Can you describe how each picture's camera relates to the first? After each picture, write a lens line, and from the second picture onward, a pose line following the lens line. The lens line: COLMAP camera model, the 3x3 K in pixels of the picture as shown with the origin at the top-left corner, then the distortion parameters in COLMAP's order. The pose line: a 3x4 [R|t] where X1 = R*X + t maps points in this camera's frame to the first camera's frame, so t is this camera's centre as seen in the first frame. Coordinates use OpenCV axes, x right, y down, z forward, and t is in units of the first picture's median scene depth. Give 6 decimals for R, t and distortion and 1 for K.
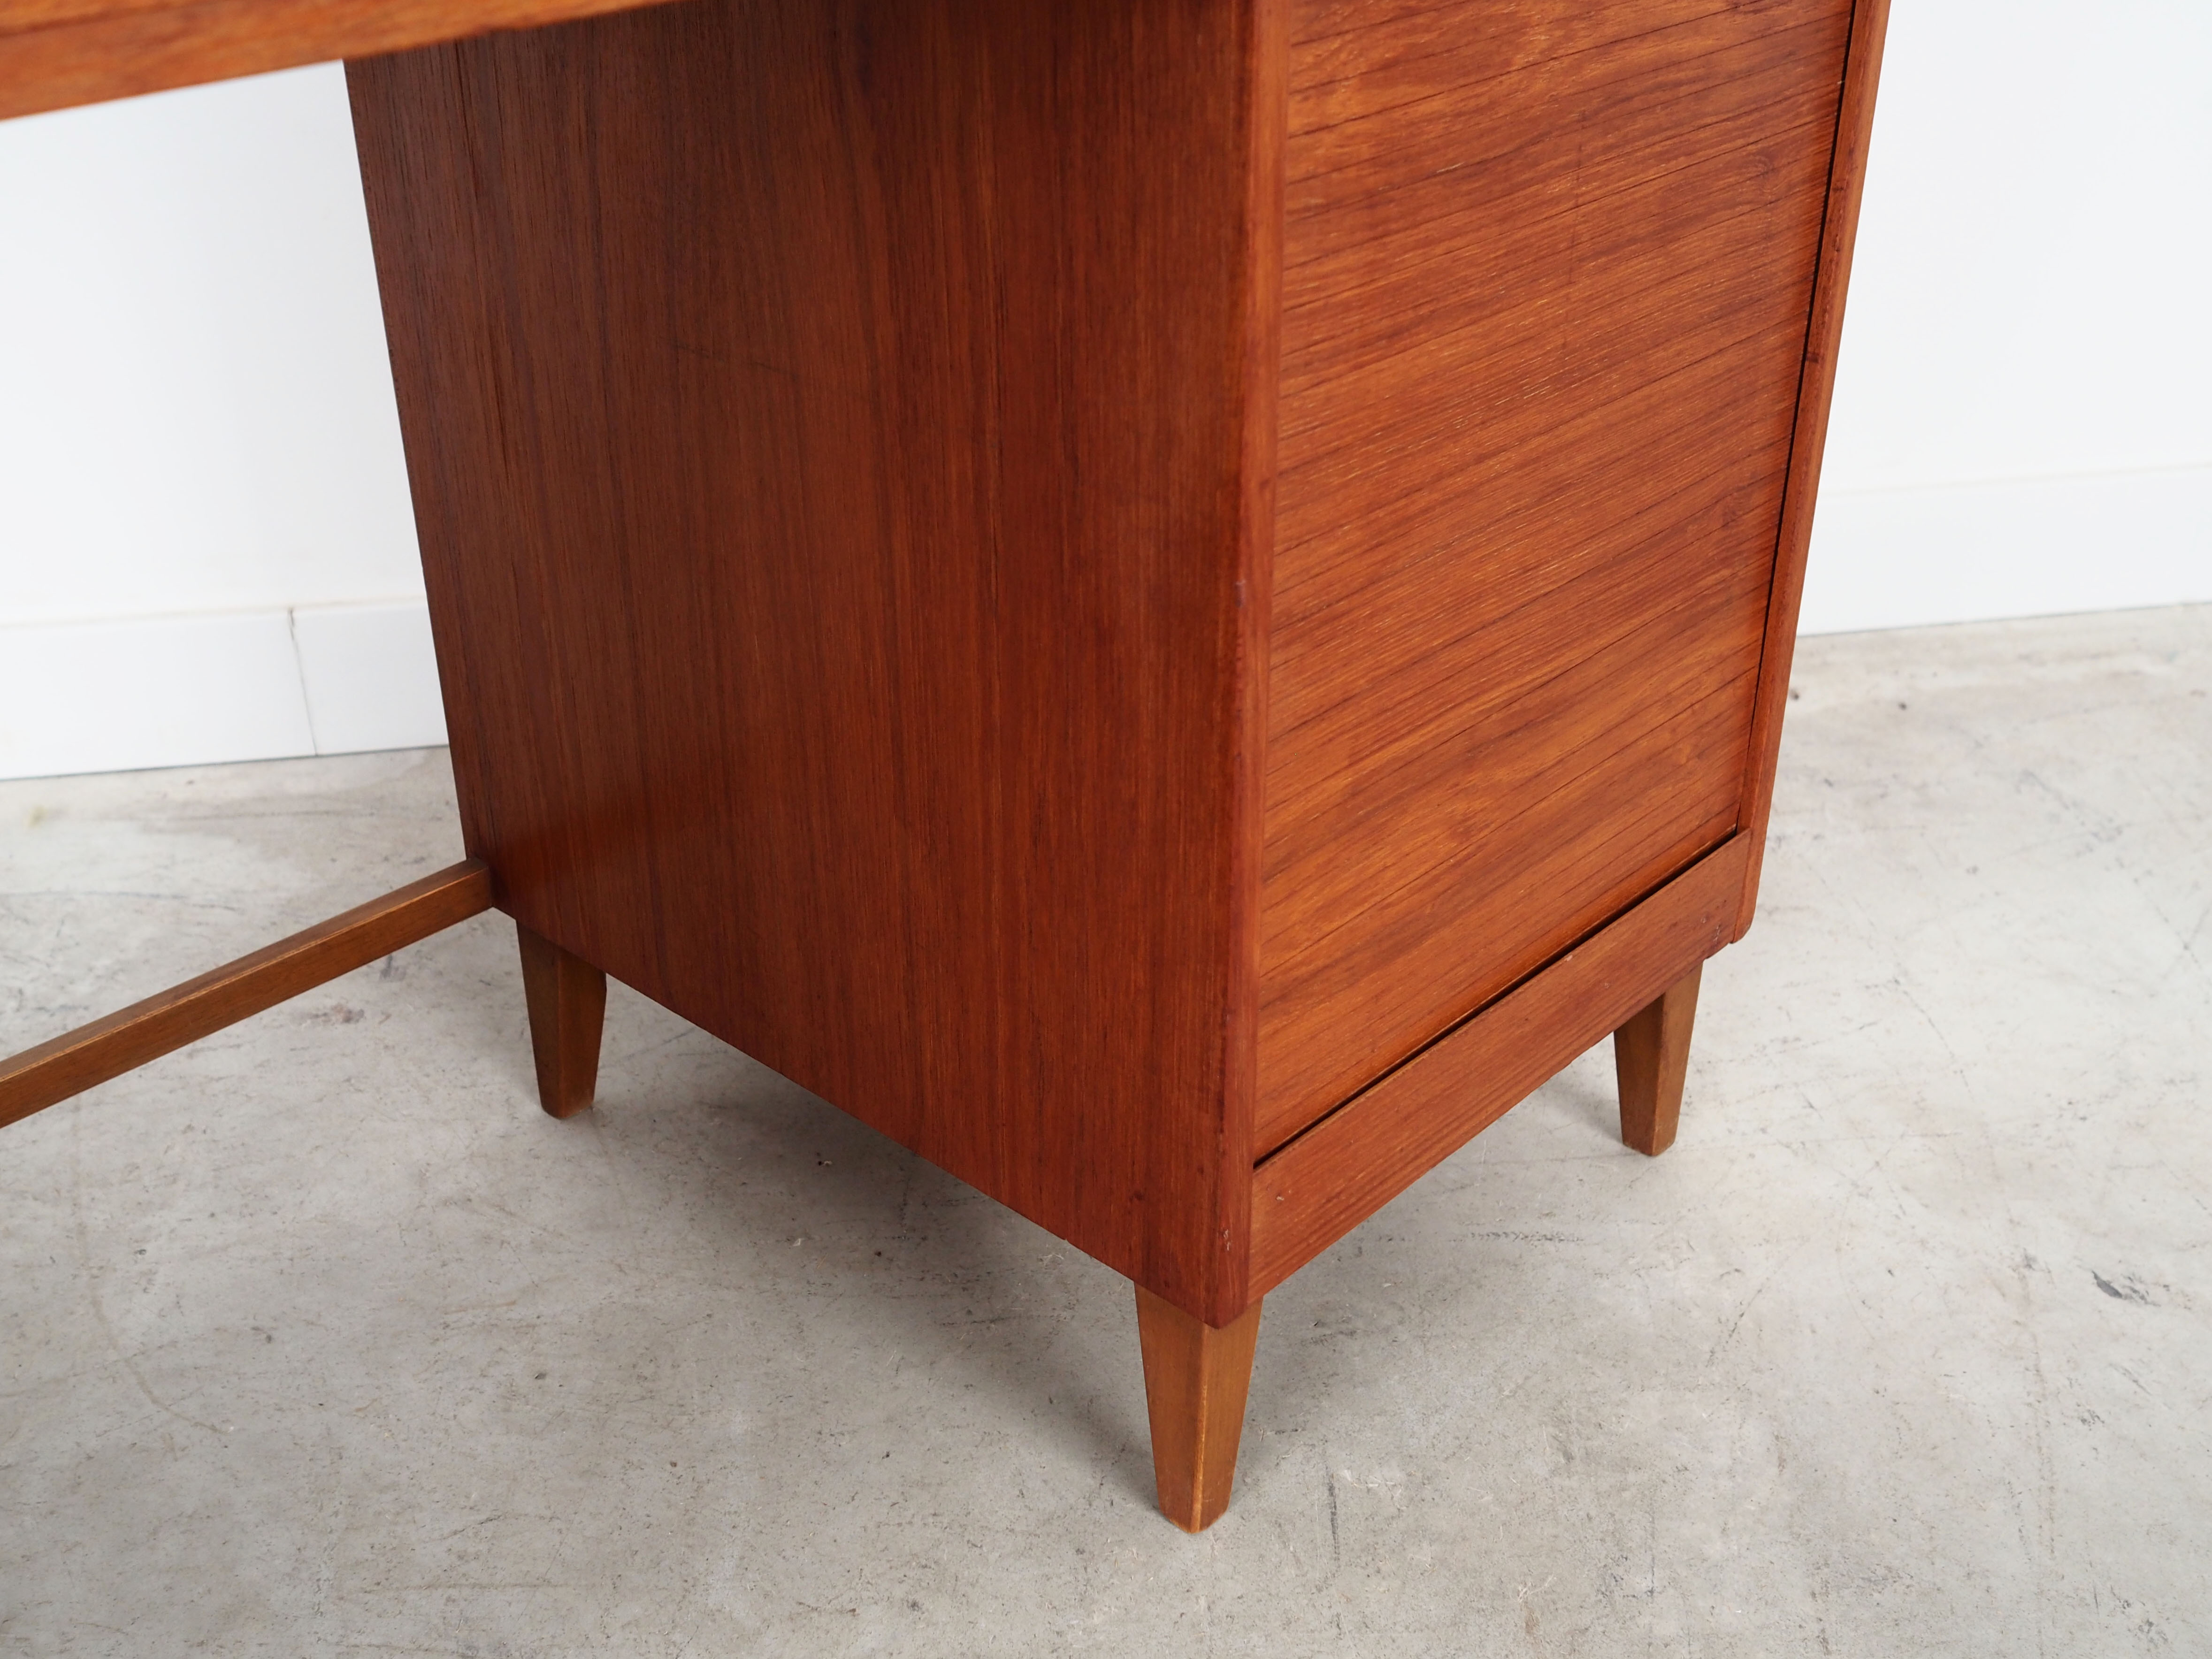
lens RADIAL K [[2439.3, 0, 1081.9], [0, 2439.3, 886.4], [0, 0, 1]] dist [-0.024851, 0.000000]
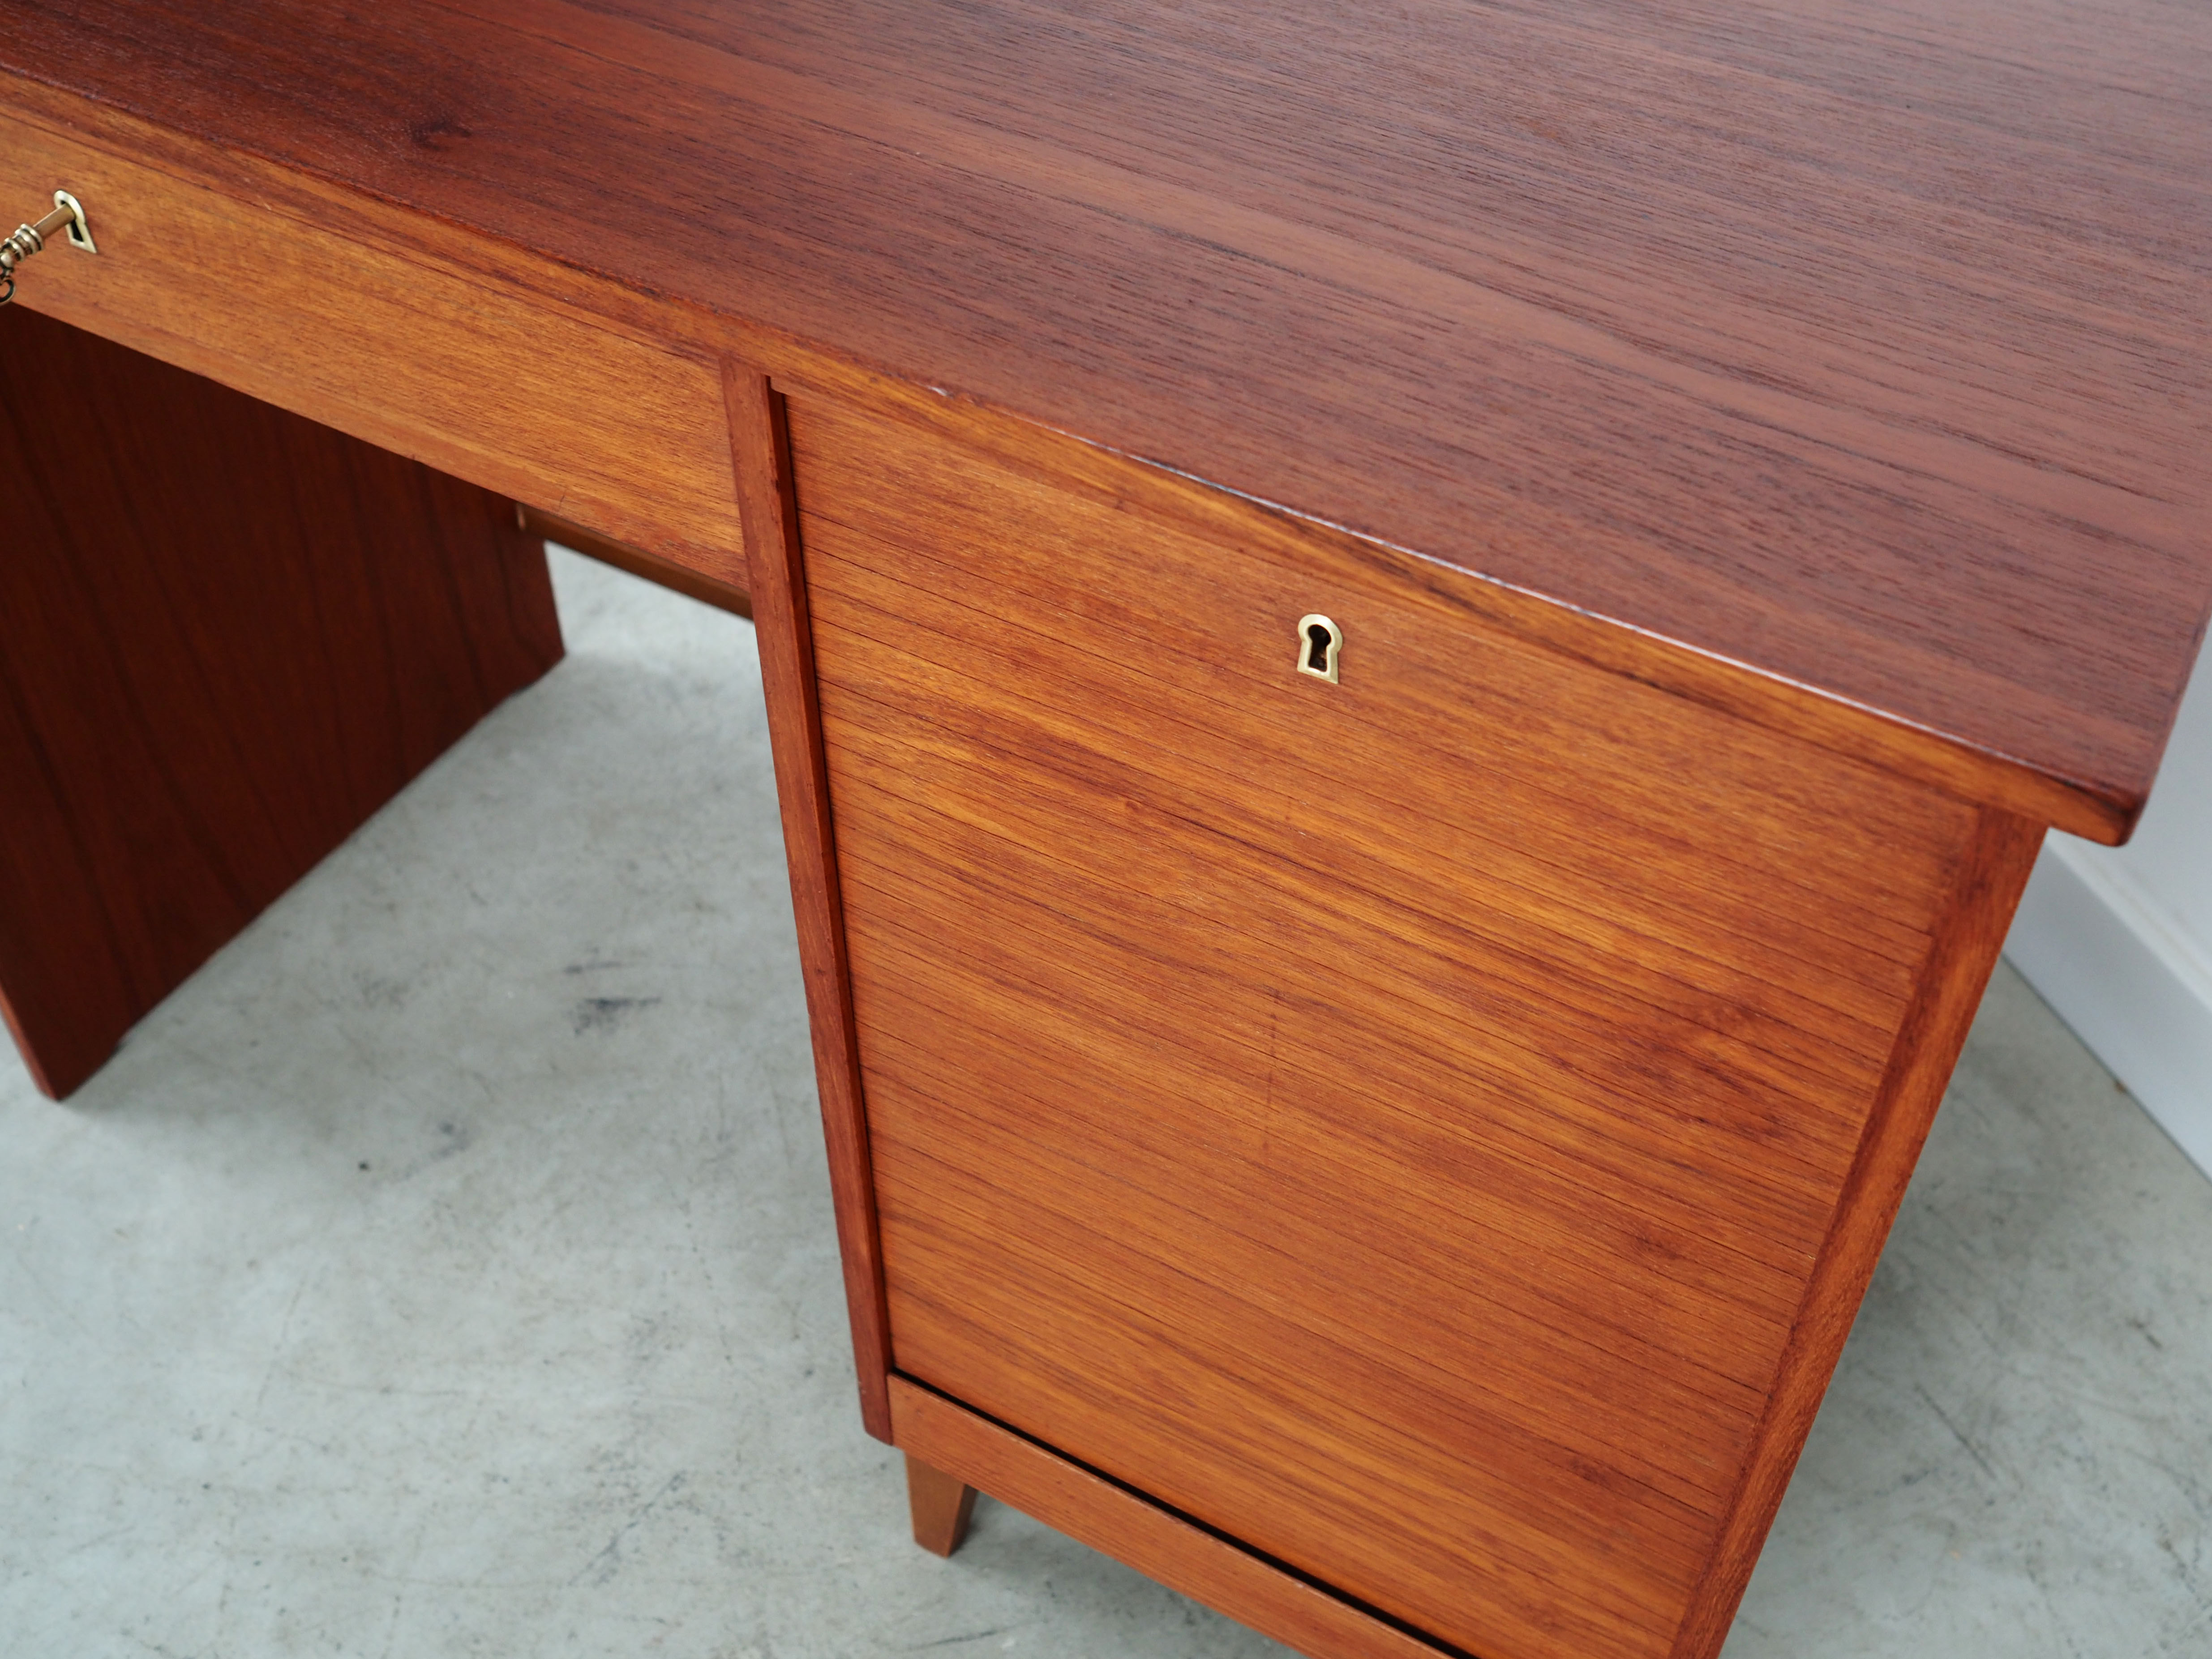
lens RADIAL K [[2341.1, 0, 1158.6], [0, 2341.1, 843.4], [0, 0, 1]] dist [-0.025534, 0.000000]
pose [[0.254072, 0.696345, -0.671231, 0.647595], [-0.511518, 0.685746, 0.517785, -0.682268], [0.820851, 0.211791, 0.530422, 0.390160]]
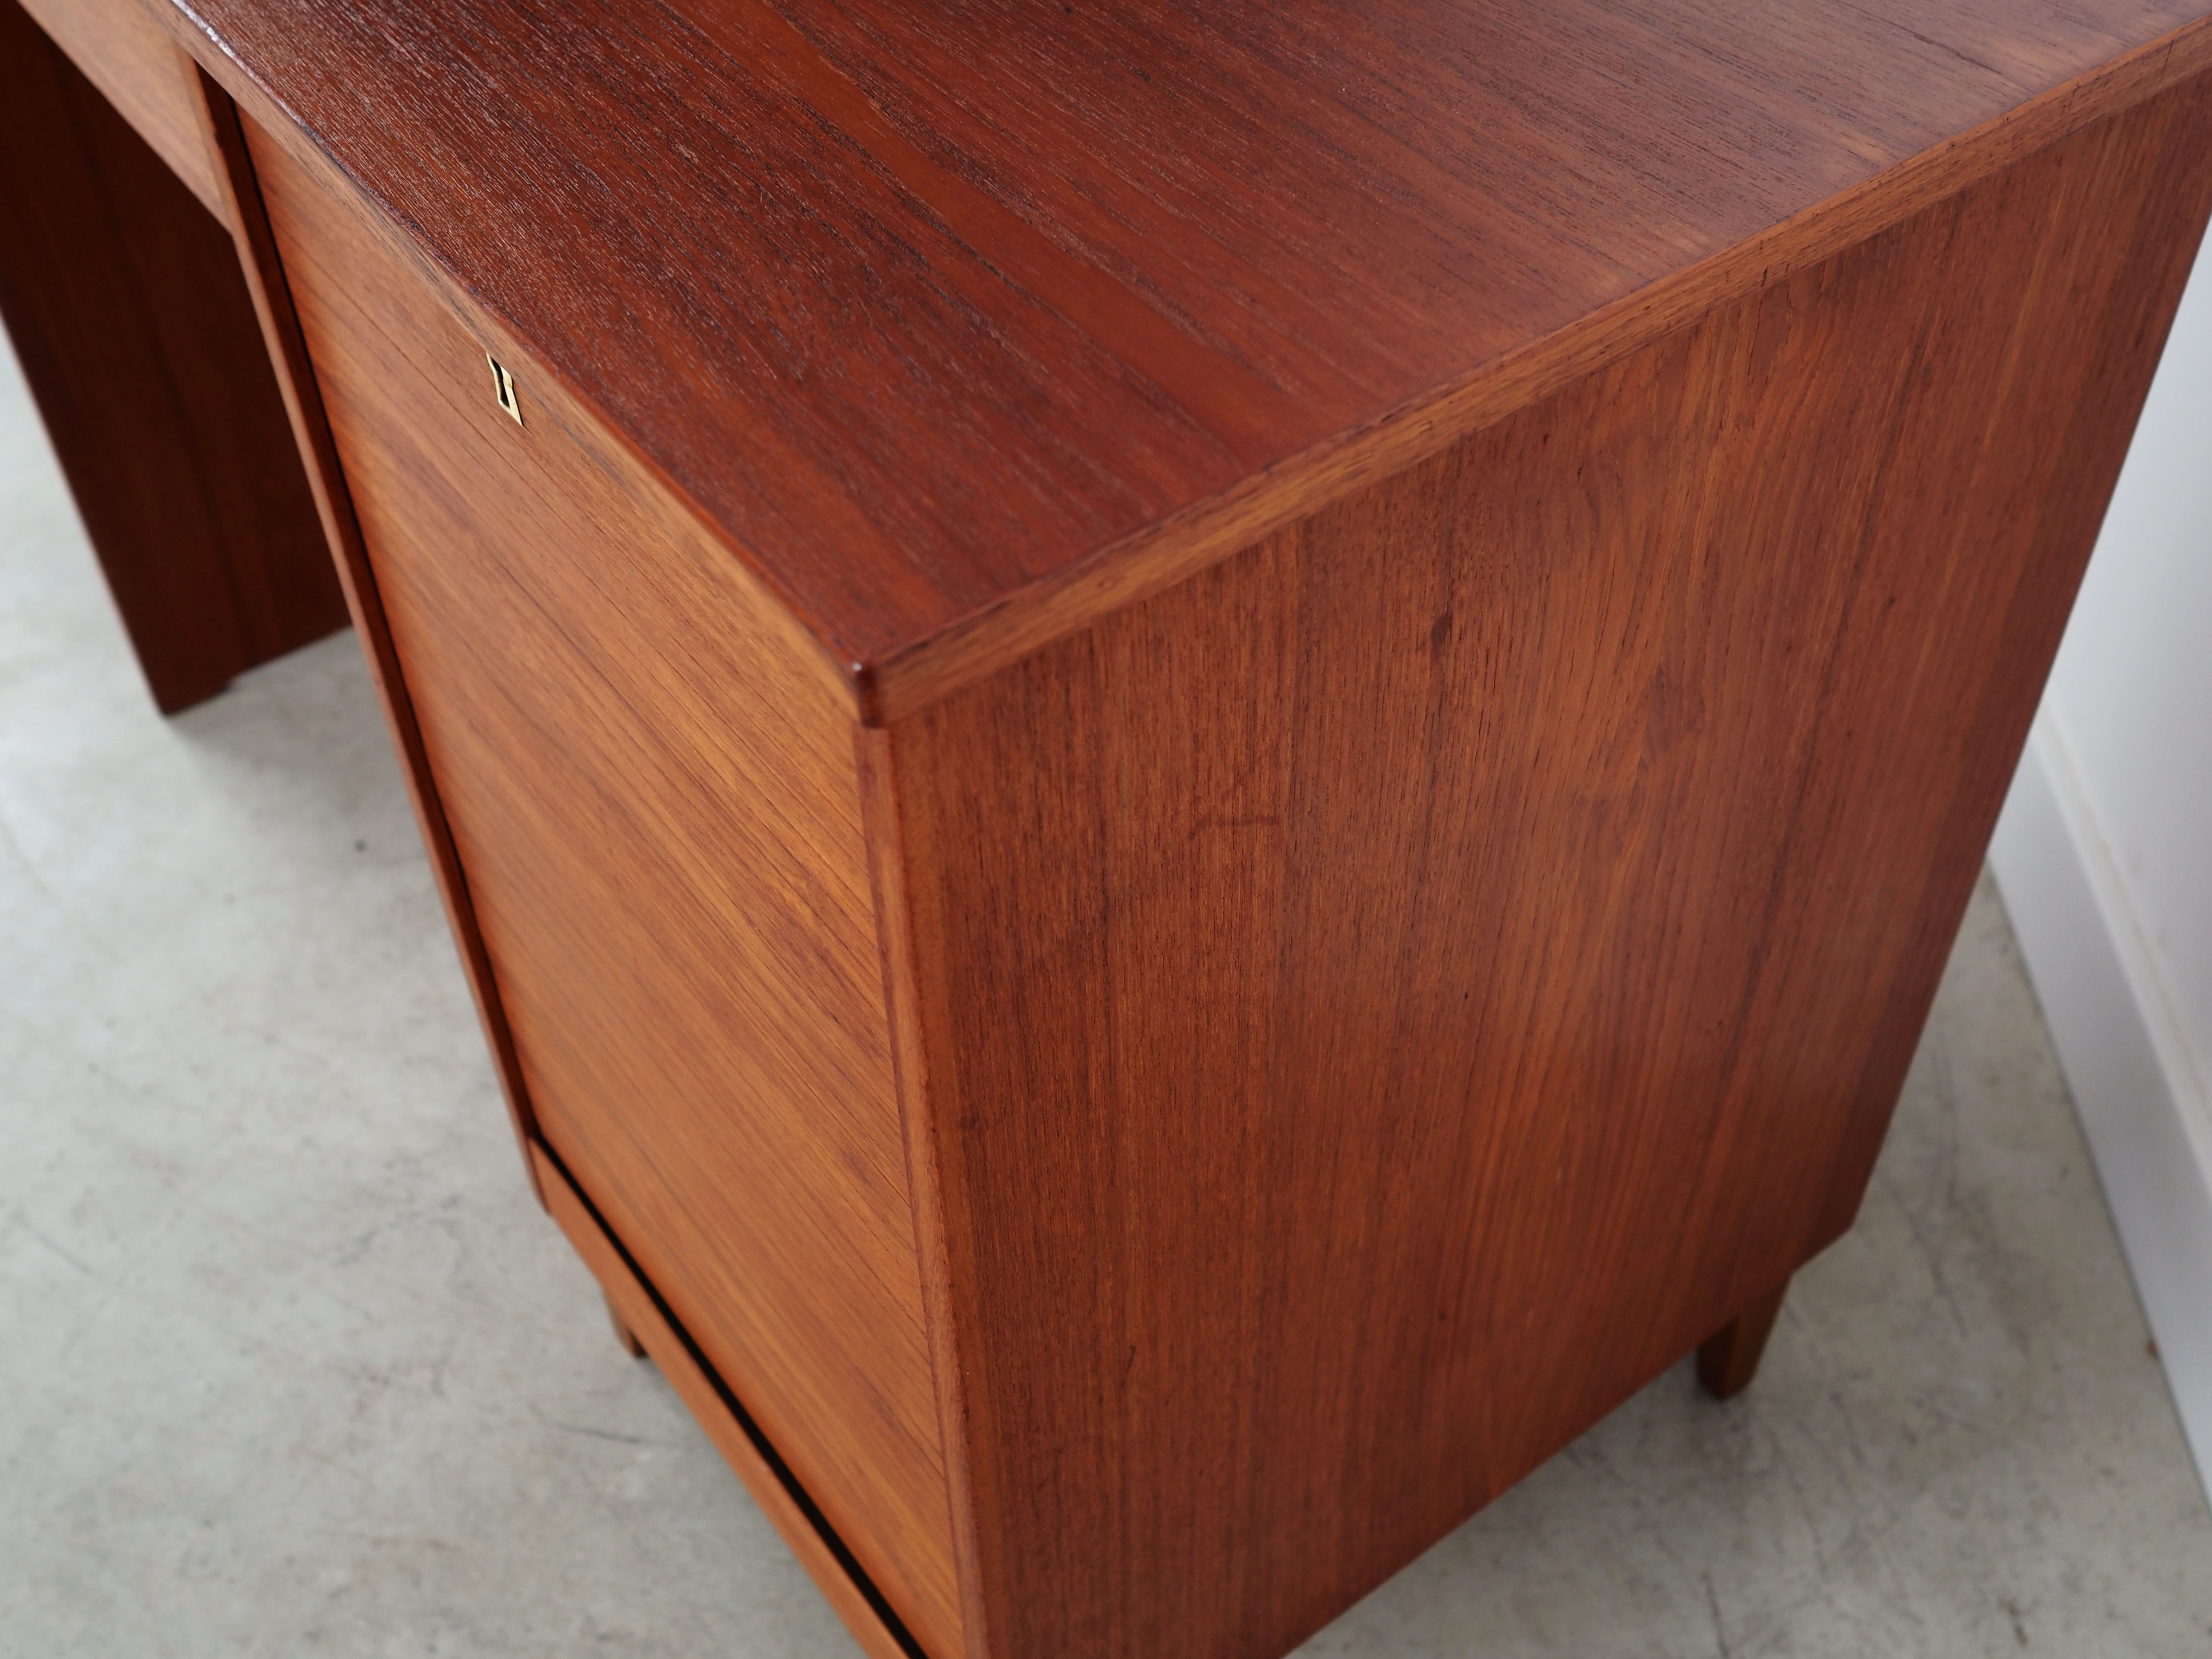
lens RADIAL K [[2341.4, 0, 1082.5], [0, 2341.4, 858.0], [0, 0, 1]] dist [-0.025534, 0.000000]
pose [[-0.177083, 0.716711, -0.674512, 0.654372], [-0.480484, 0.535164, 0.694790, -0.836228], [0.858939, 0.447128, 0.249600, 0.804840]]
